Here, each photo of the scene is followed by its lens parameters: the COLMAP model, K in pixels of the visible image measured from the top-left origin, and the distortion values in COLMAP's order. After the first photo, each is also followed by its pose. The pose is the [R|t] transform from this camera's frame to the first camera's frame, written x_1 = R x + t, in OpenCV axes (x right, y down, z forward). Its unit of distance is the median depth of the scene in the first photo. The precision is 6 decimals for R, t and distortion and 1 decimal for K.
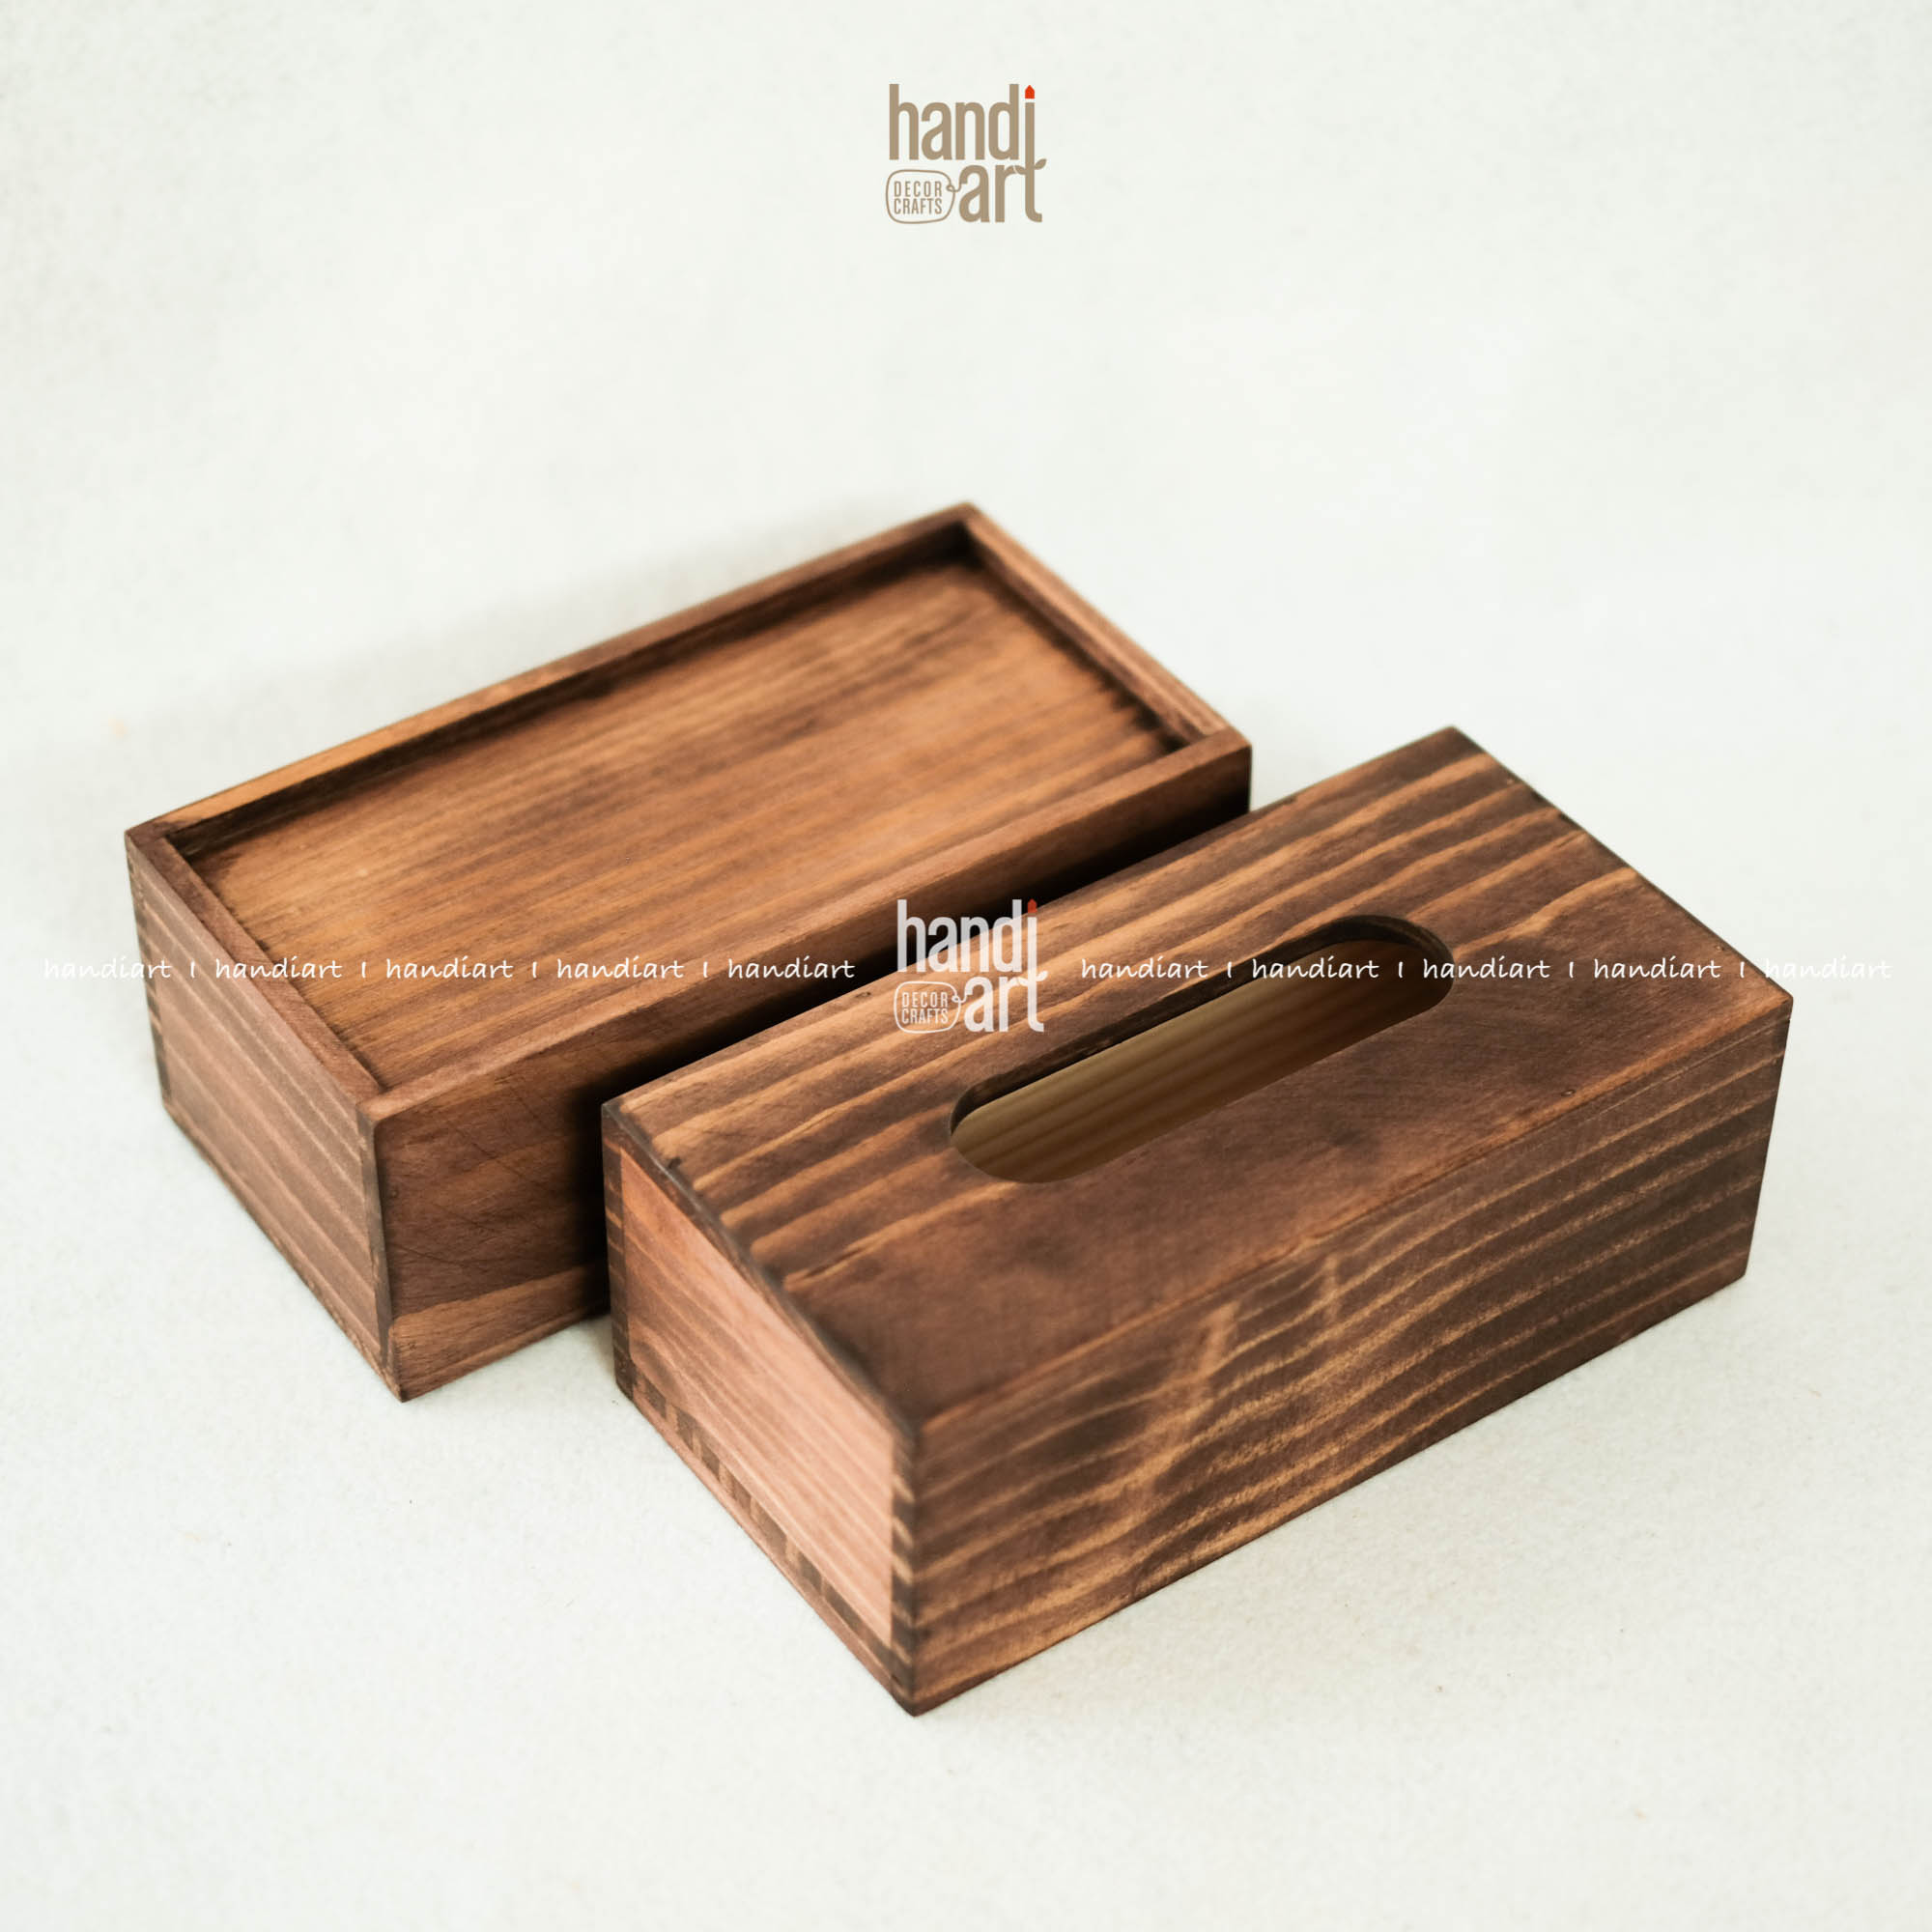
lens RADIAL K [[4573.1, 0, 966.2], [0, 4573.1, 977.5], [0, 0, 1]] dist [-0.066620, 0.000000]
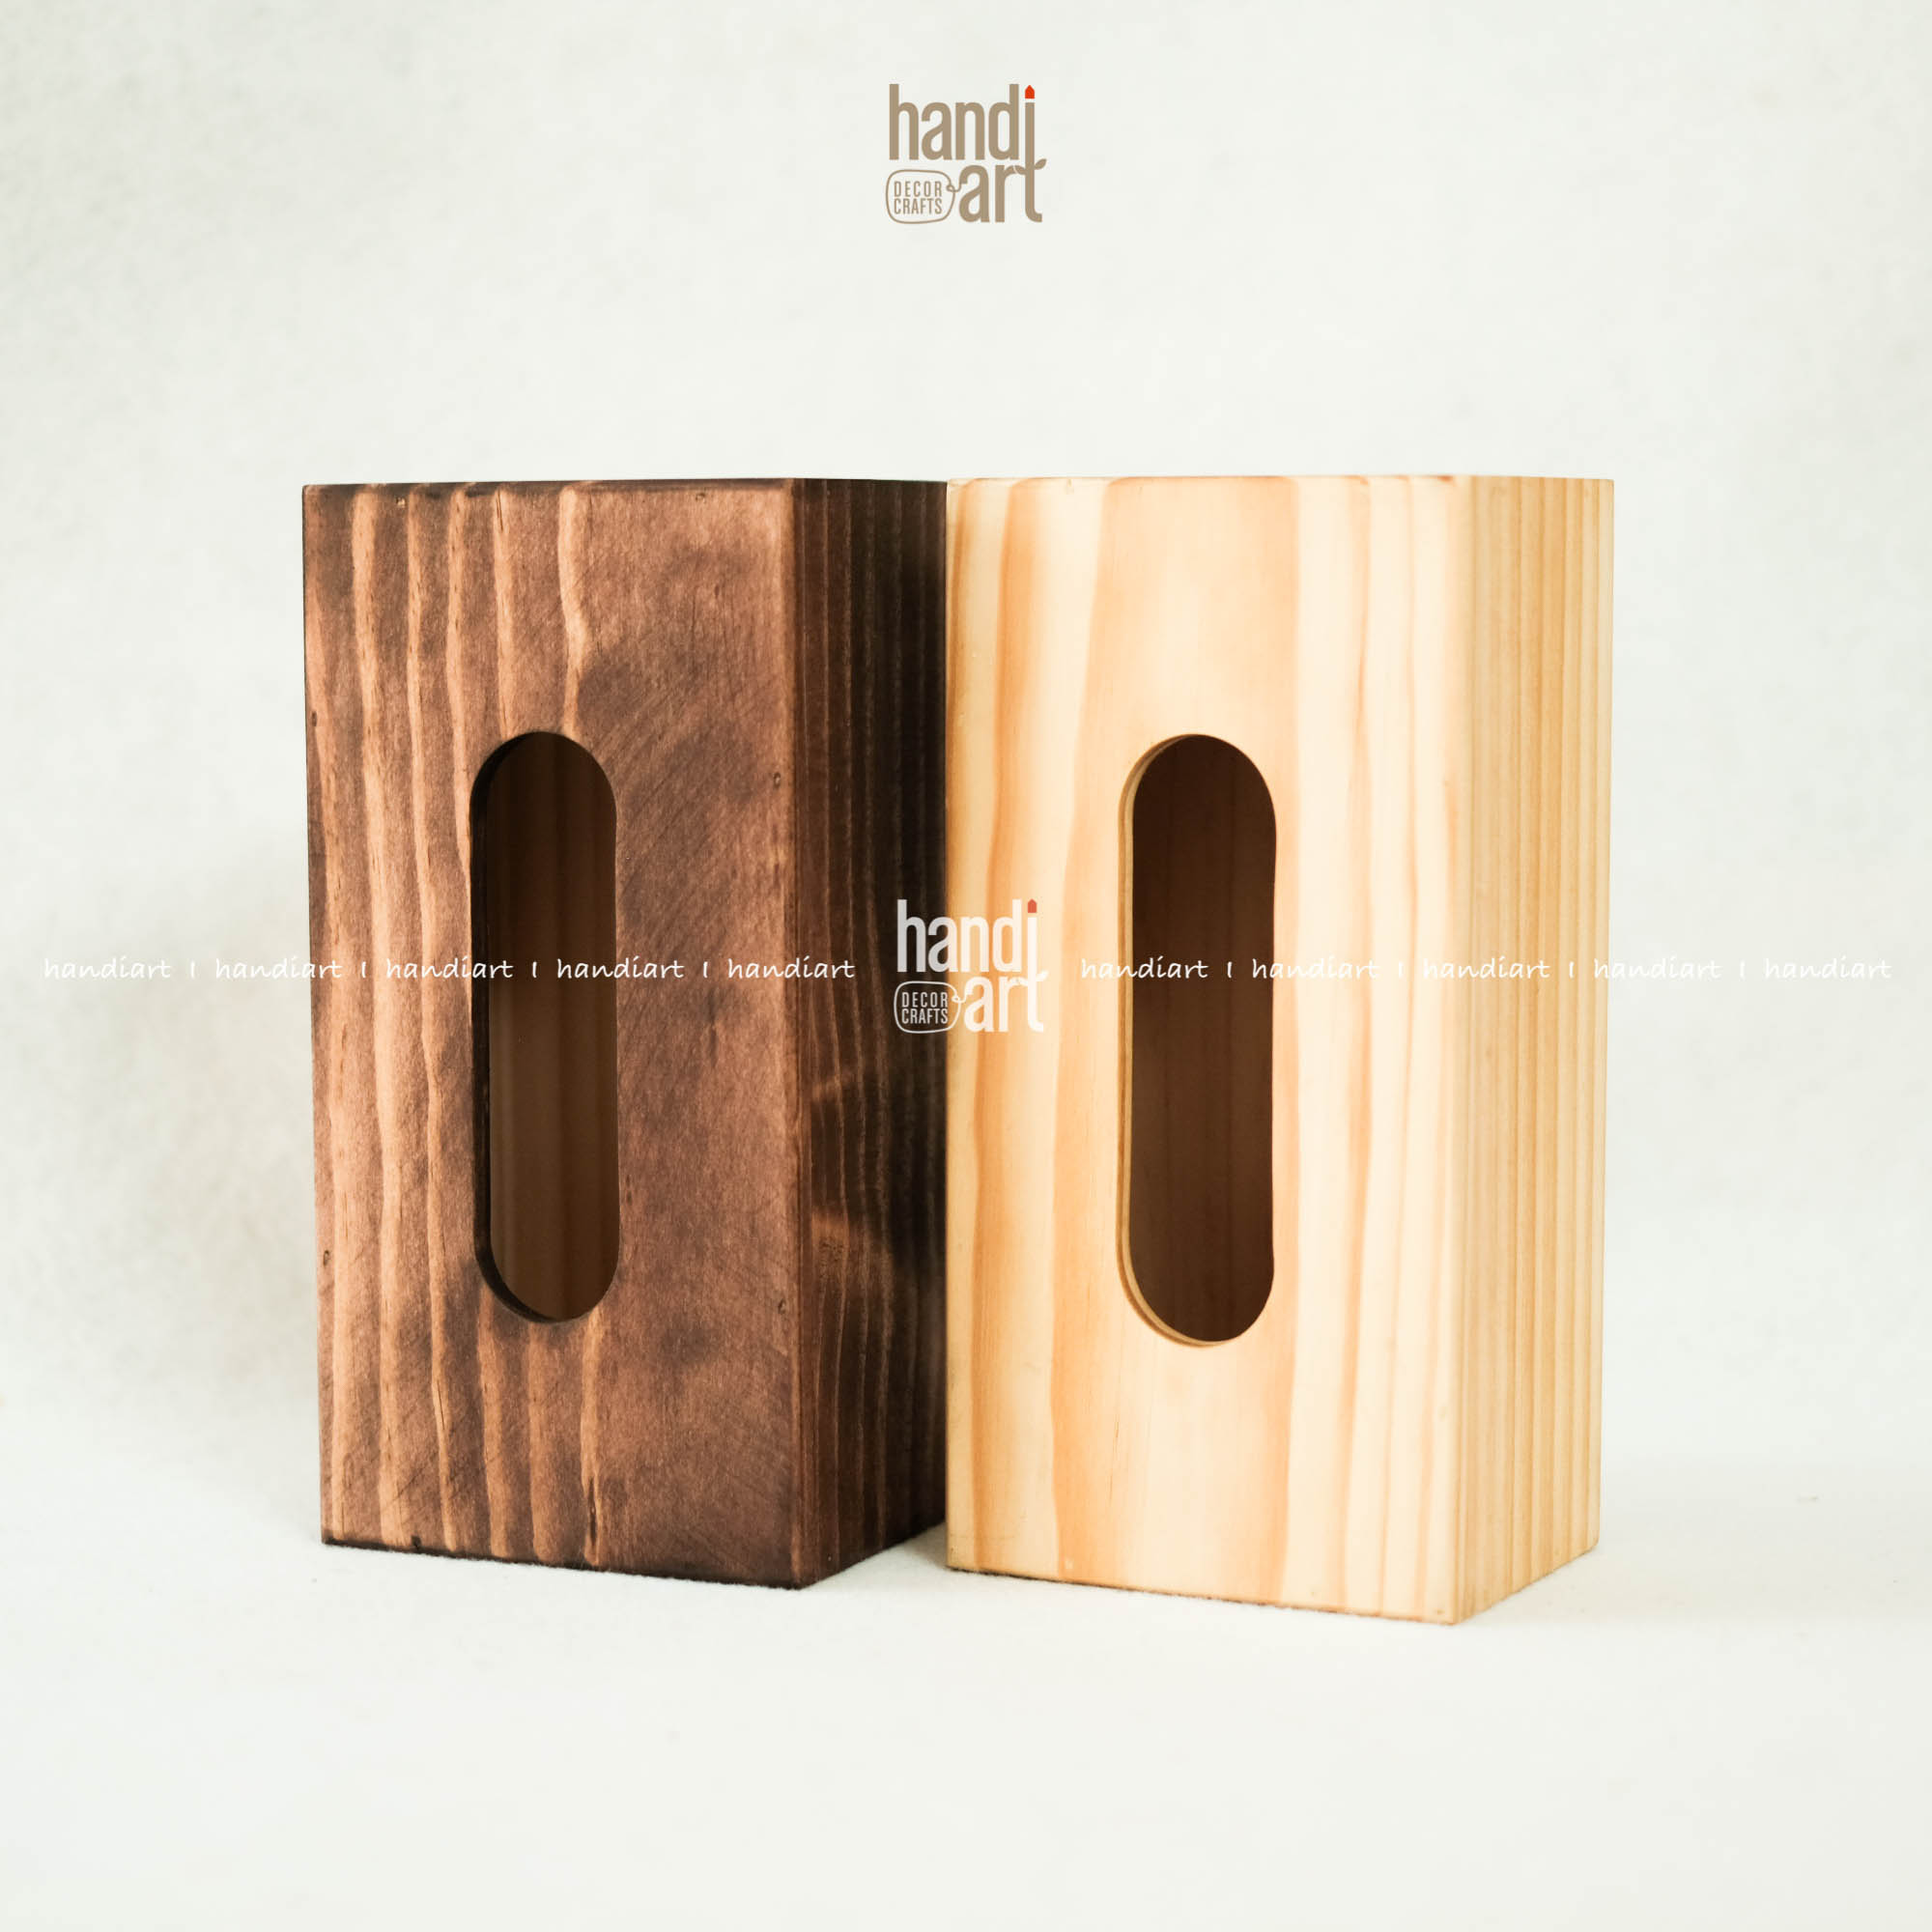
lens RADIAL K [[4573.1, 0, 972.9], [0, 4573.1, 958.3], [0, 0, 1]] dist [-0.066620, 0.000000]
pose [[0.517161, -0.798631, -0.307786, 0.423899], [0.799435, 0.322296, 0.506980, -0.423882], [-0.305693, -0.508245, 0.805133, 0.184465]]
